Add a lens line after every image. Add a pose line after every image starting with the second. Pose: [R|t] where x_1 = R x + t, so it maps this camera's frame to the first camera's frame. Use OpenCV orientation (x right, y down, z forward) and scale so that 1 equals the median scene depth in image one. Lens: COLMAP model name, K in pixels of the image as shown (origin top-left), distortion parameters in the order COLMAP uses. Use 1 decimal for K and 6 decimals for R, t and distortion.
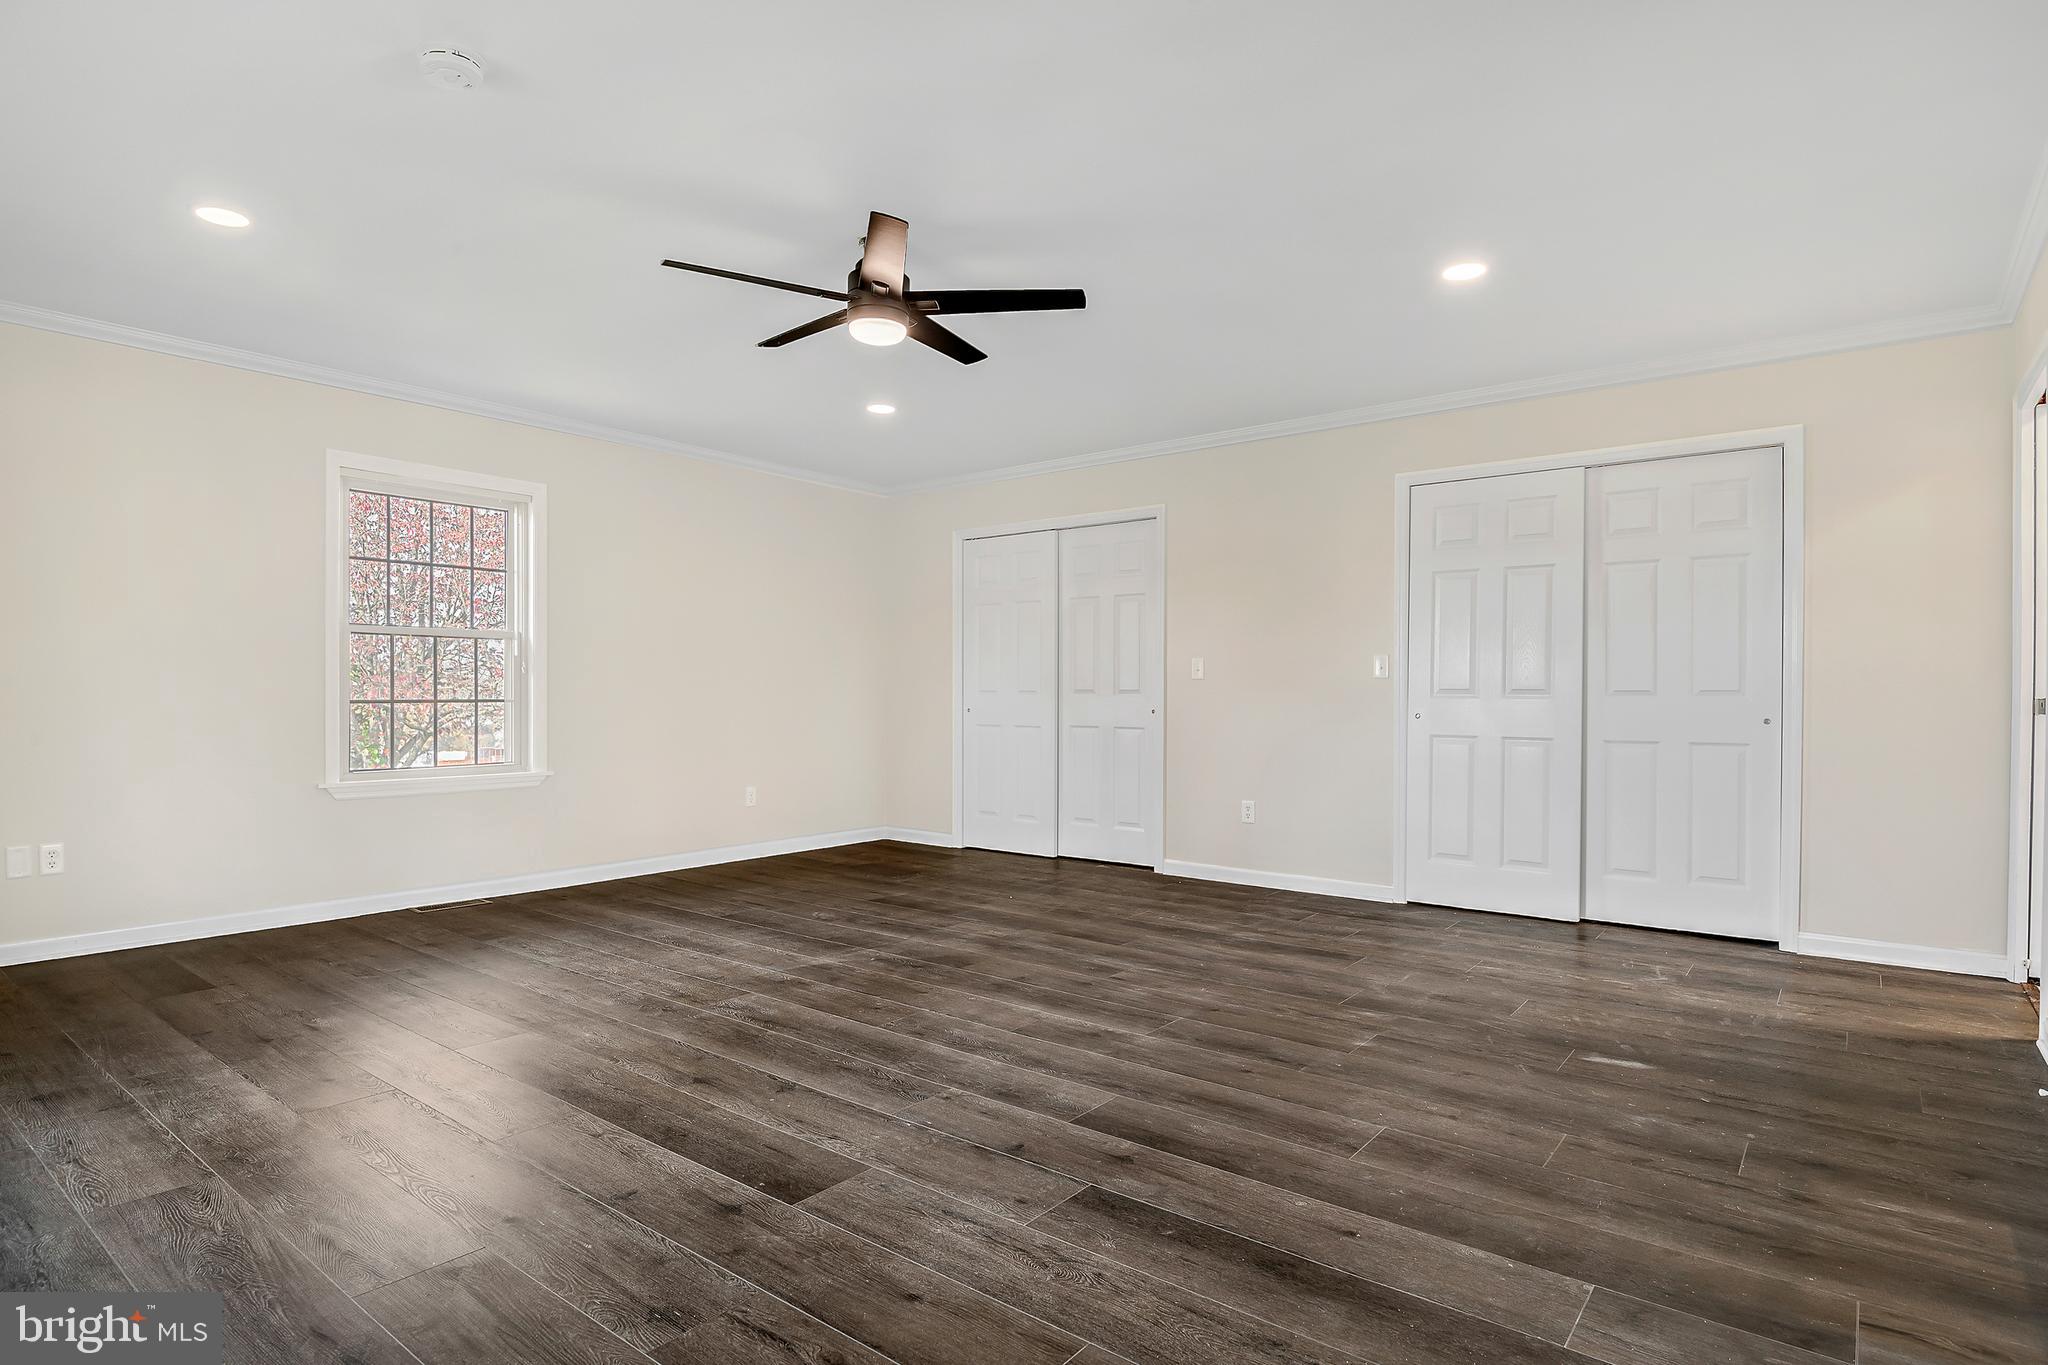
lens RADIAL K [[1069.8, 0, 1030.5], [0, 1069.8, 688.5], [0, 0, 1]] dist [-0.005942, -0.008754]
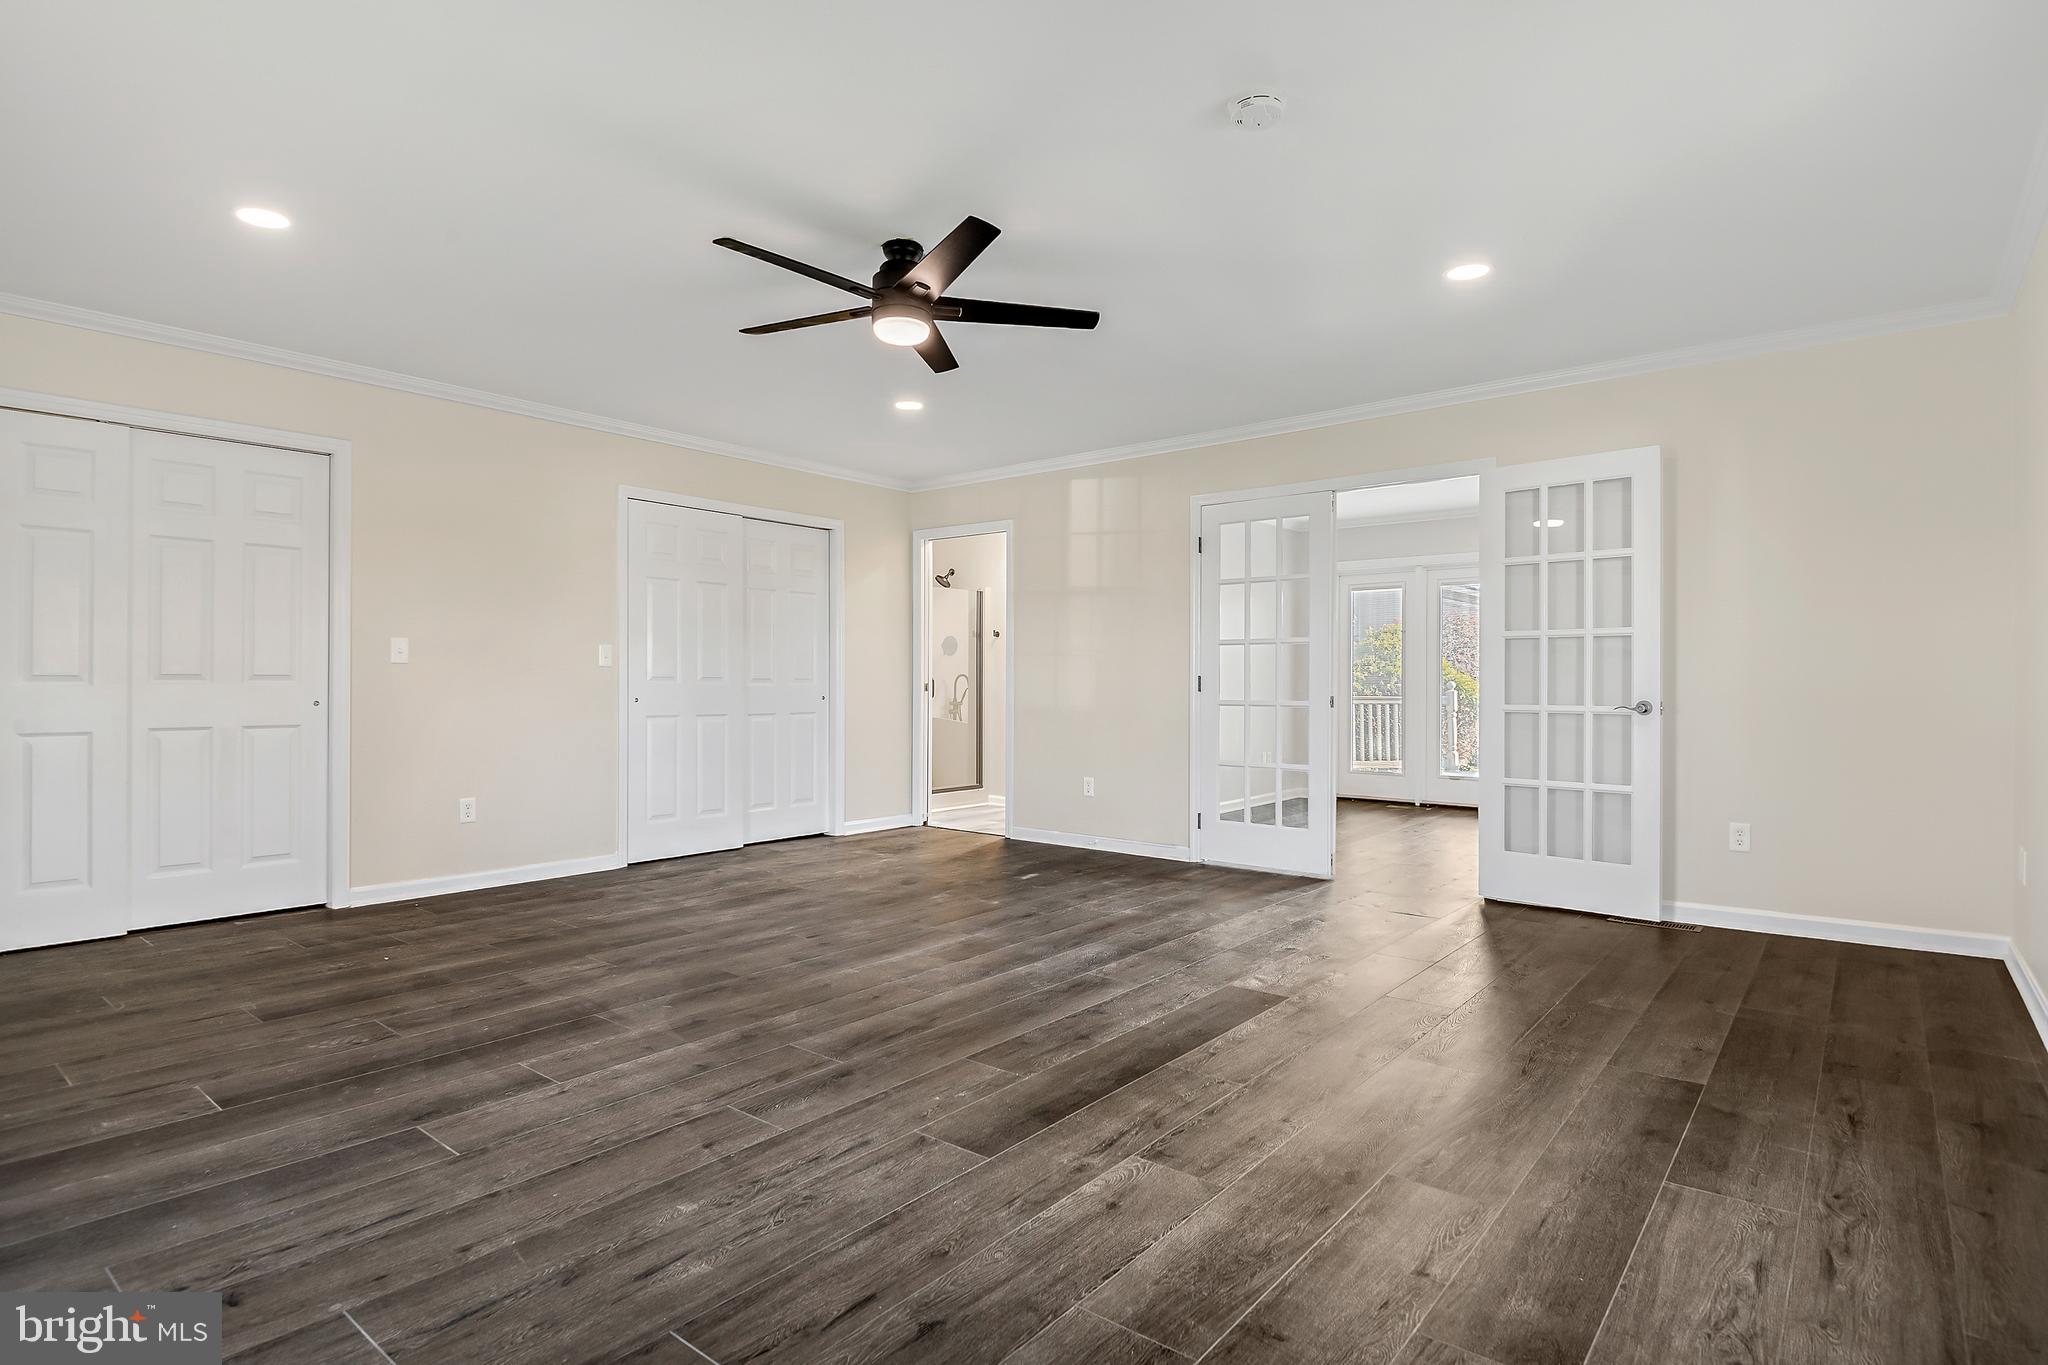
lens RADIAL K [[1047.4, 0, 1027.8], [0, 1047.4, 686.3], [0, 0, 1]] dist [0.004300, -0.002294]
pose [[0.010113, -0.003571, 0.999942, -1.125310], [-0.007902, 0.999962, 0.003651, 0.005175], [-0.999918, -0.007939, 0.010084, 0.856624]]
